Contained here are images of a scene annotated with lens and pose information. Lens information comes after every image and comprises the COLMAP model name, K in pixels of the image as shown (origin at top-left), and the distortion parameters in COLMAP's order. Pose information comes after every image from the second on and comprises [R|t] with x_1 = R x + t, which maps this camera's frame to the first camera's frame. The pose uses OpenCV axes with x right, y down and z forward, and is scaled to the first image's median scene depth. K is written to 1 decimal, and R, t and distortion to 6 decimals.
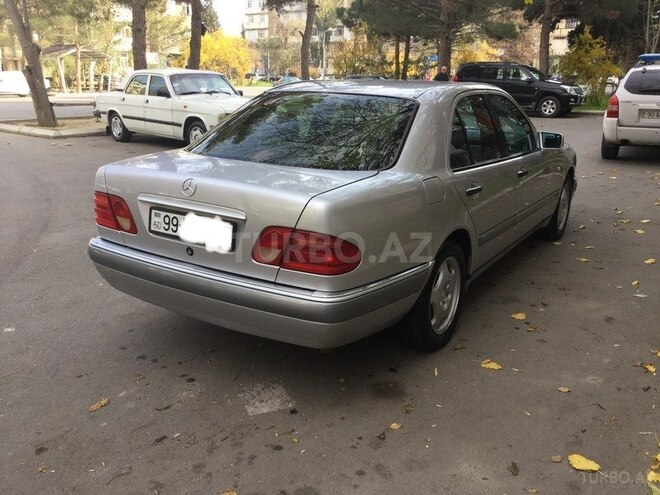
lens RADIAL K [[595.8, 0, 328.8], [0, 595.8, 245.0], [0, 0, 1]] dist [0.134126, -0.269226]
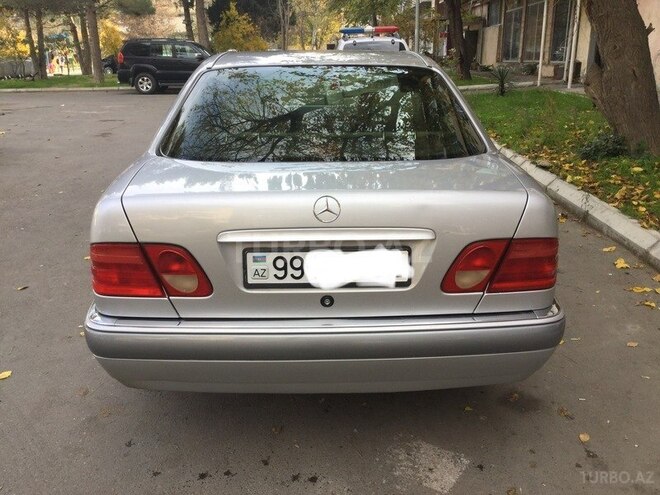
lens RADIAL K [[595.8, 0, 328.8], [0, 595.8, 245.0], [0, 0, 1]] dist [0.134126, -0.269226]
pose [[0.827342, -0.192178, 0.527800, -0.460975], [0.174814, 0.981080, 0.083196, -0.086899], [-0.533802, 0.023435, 0.845284, 0.333113]]
